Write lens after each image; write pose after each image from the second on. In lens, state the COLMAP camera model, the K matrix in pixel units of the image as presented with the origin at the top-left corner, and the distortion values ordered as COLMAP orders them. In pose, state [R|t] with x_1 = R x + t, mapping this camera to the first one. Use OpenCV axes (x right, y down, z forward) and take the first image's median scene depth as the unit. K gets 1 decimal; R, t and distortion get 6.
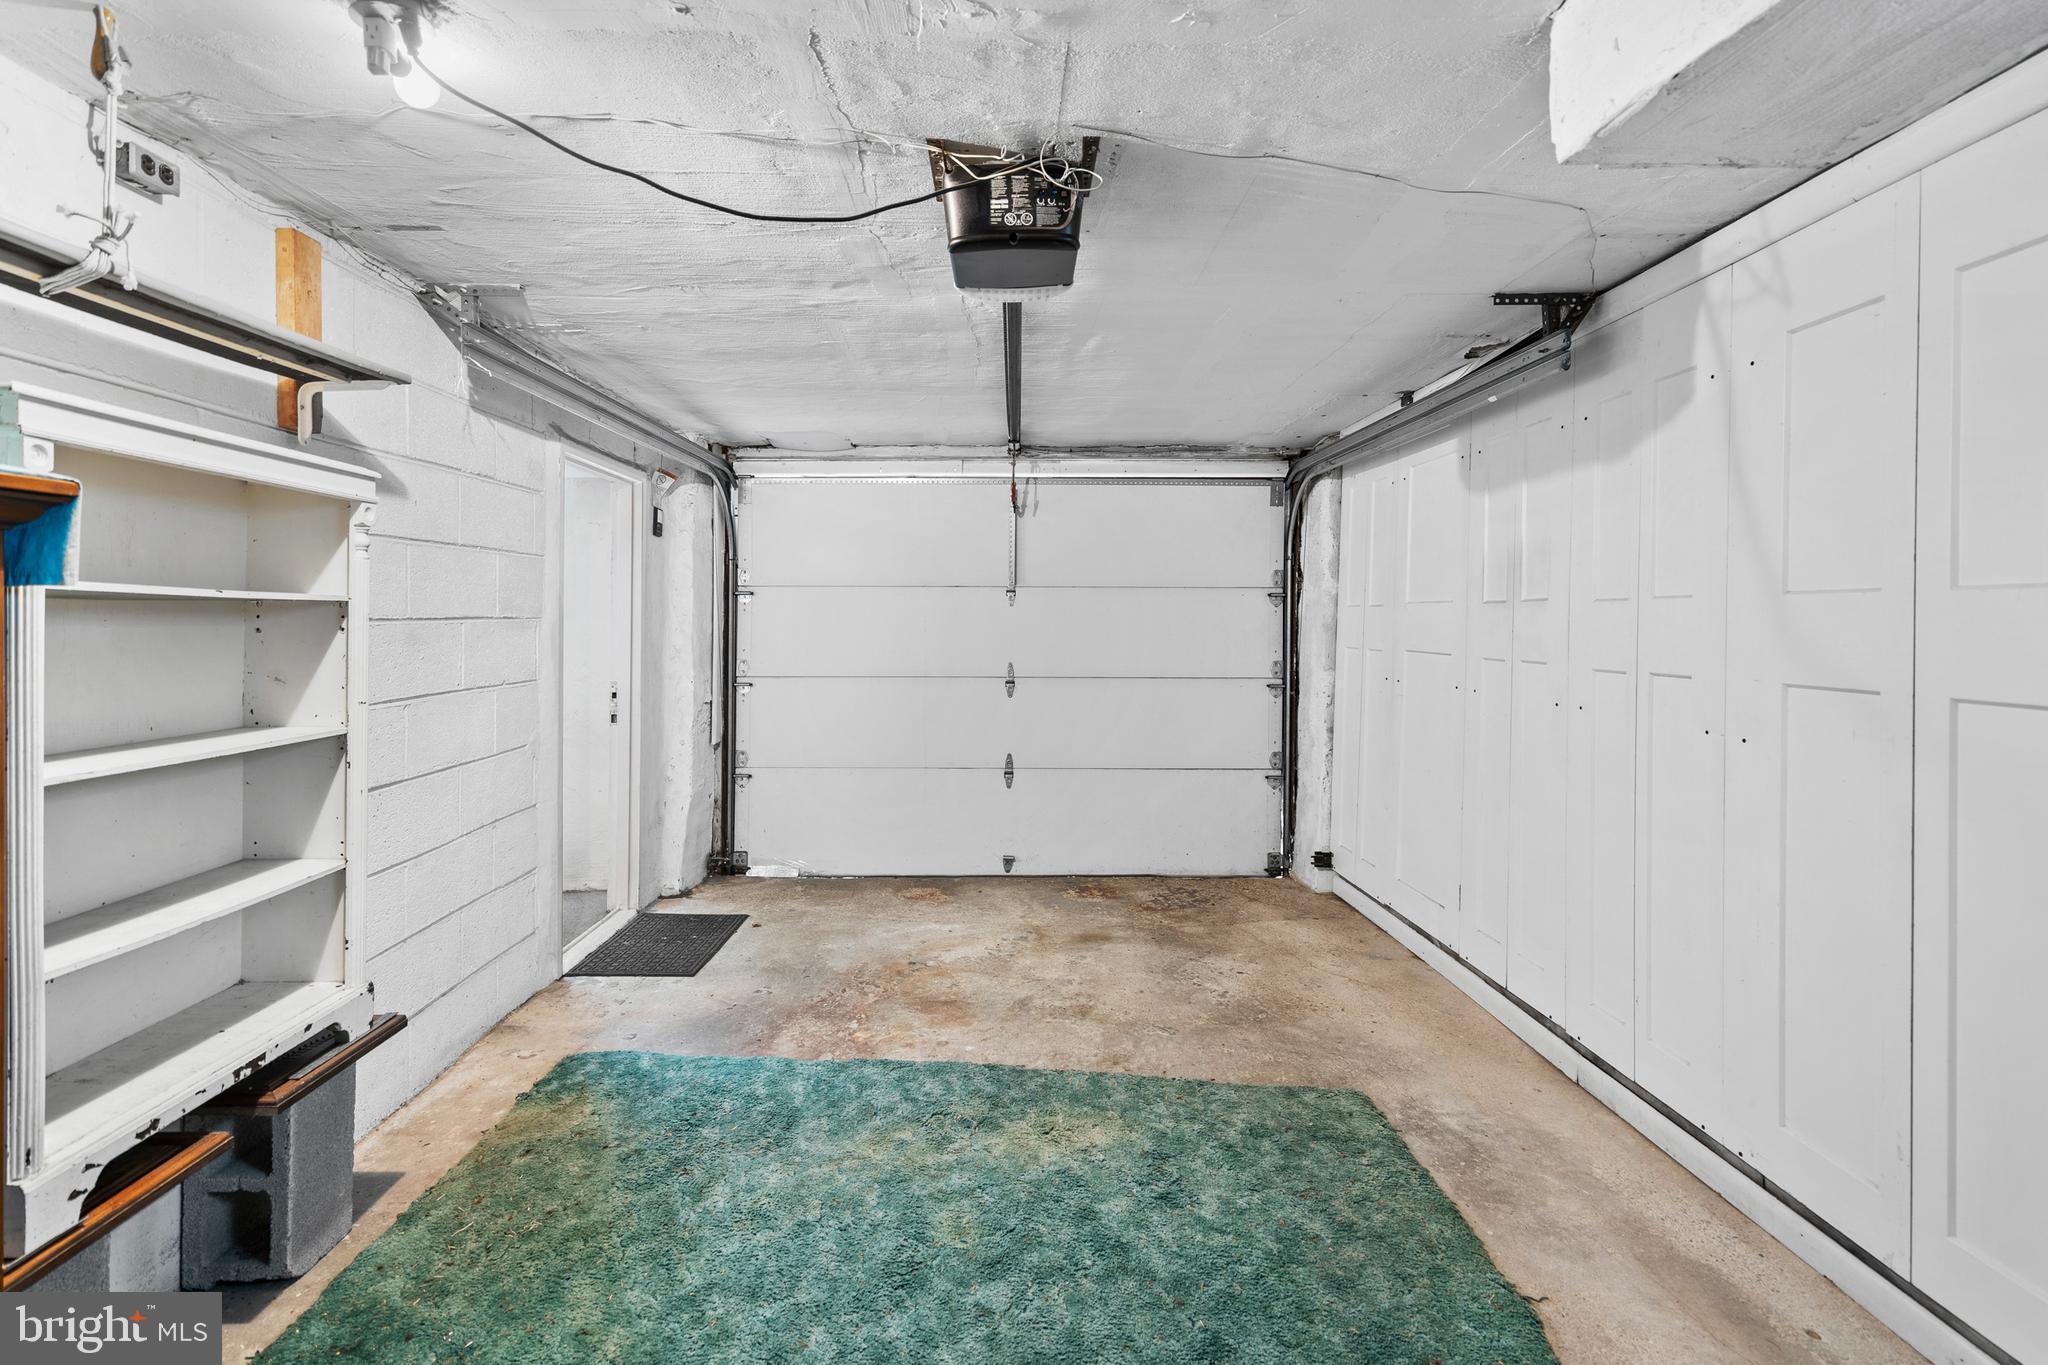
lens RADIAL K [[950.2, 0, 1014.7], [0, 950.2, 621.4], [0, 0, 1]] dist [0.003498, 0.000399]
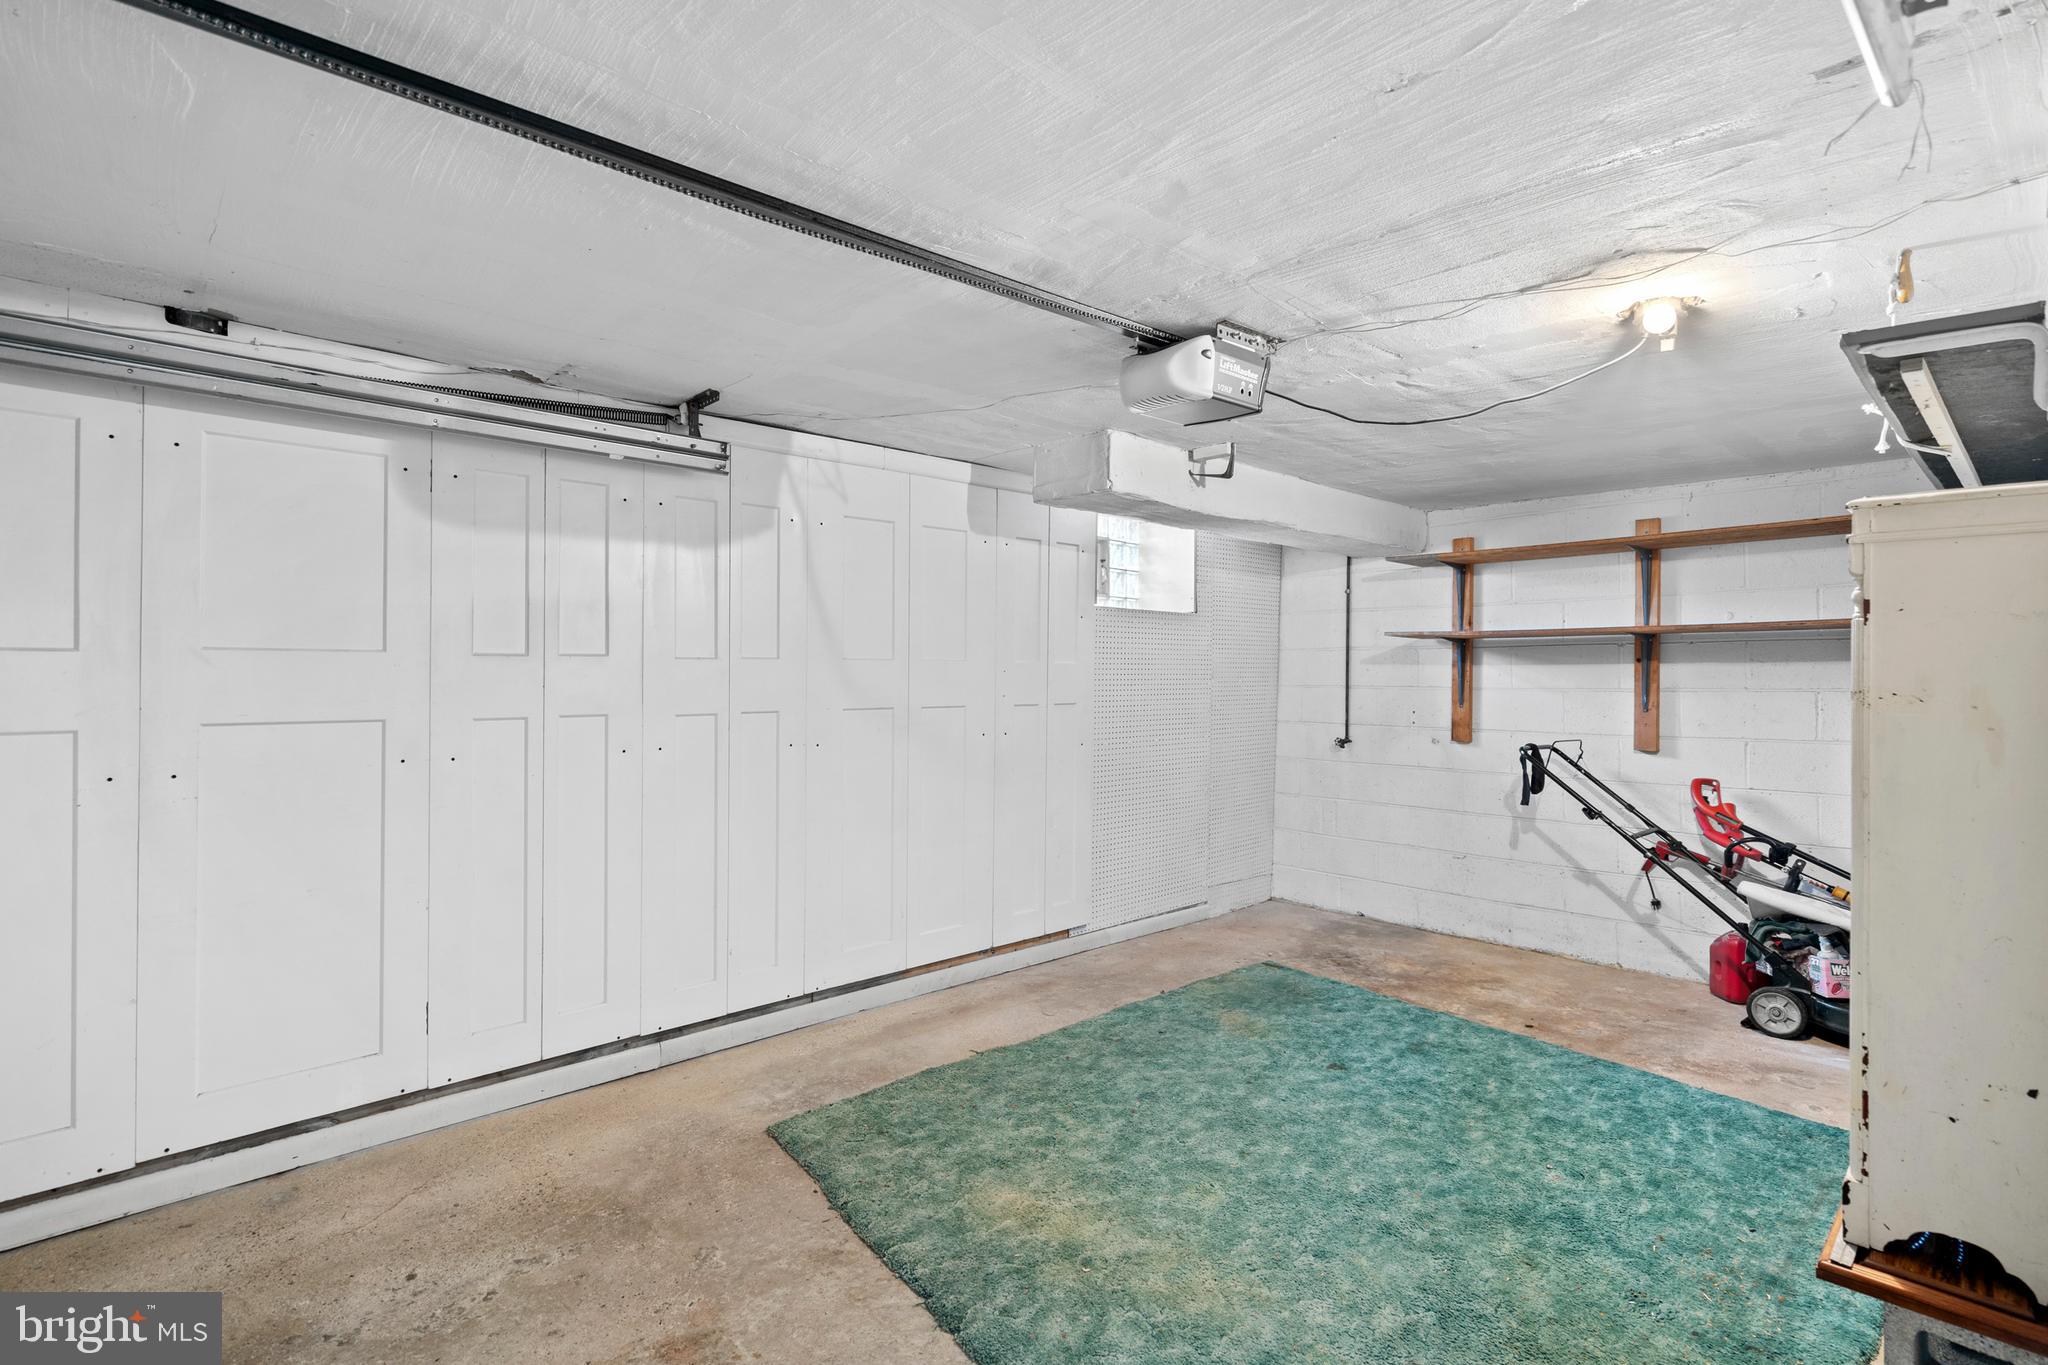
lens RADIAL K [[950.2, 0, 1026.7], [0, 950.2, 675.5], [0, 0, 1]] dist [0.003498, 0.000399]
pose [[-0.654348, -0.010951, 0.756114, -0.704478], [-0.006344, 0.999939, 0.008992, -0.014445], [-0.756167, 0.001087, -0.654378, 1.706253]]
